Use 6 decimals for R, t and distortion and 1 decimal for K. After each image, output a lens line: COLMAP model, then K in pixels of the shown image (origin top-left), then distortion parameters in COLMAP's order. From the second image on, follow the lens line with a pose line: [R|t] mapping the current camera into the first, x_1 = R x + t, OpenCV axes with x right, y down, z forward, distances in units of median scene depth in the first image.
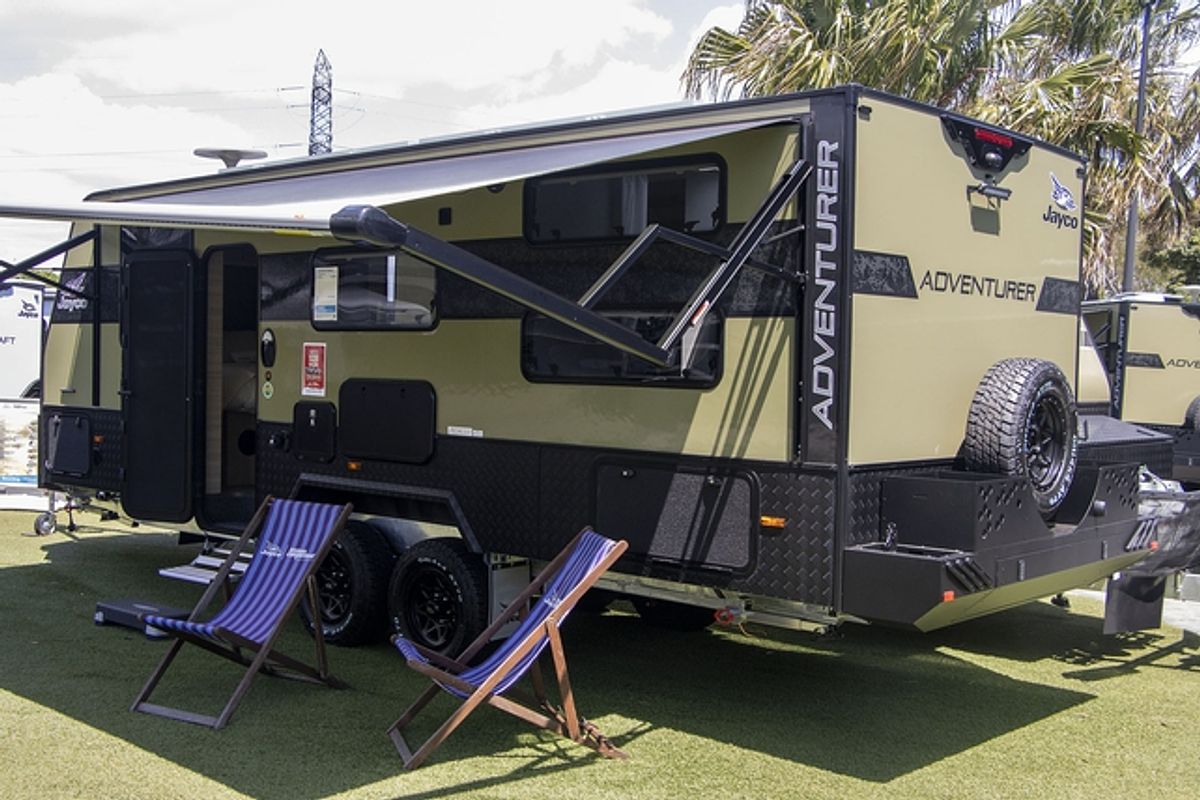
lens RADIAL K [[1262.3, 0, 600.0], [0, 1262.3, 400.0], [0, 0, 1]] dist [-0.046865, 0.037506]
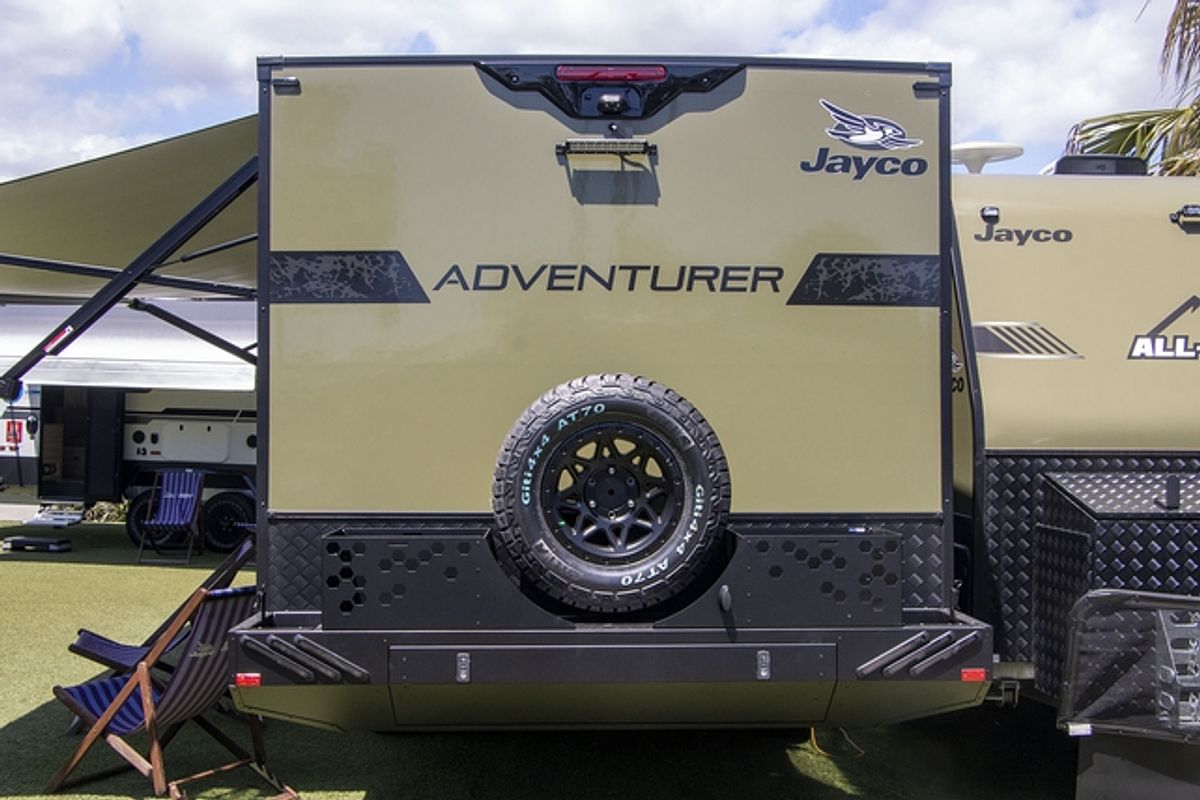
lens RADIAL K [[1262.3, 0, 600.0], [0, 1262.3, 400.0], [0, 0, 1]] dist [-0.046865, 0.037506]
pose [[0.727315, -0.034454, -0.685438, 0.814249], [-0.006906, 0.998321, -0.057510, 0.022089], [0.686269, 0.046561, 0.725856, 0.482701]]
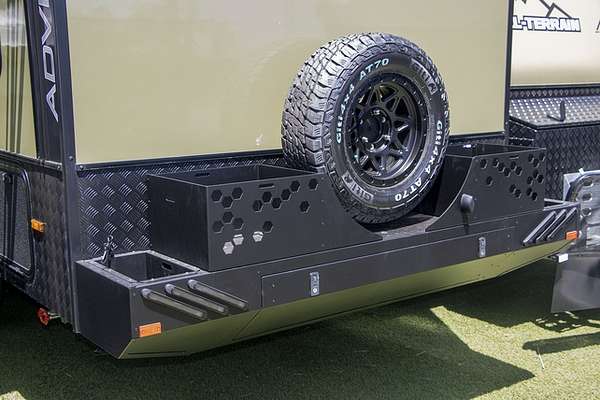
lens RADIAL K [[764.0, 0, 300.0], [0, 764.0, 200.0], [0, 0, 1]] dist [0.015669, 0.035460]
pose [[0.985057, 0.000559, -0.172229, 0.380059], [0.023229, 0.990426, 0.136075, 0.007987], [0.170657, -0.138042, 0.975613, 0.459624]]
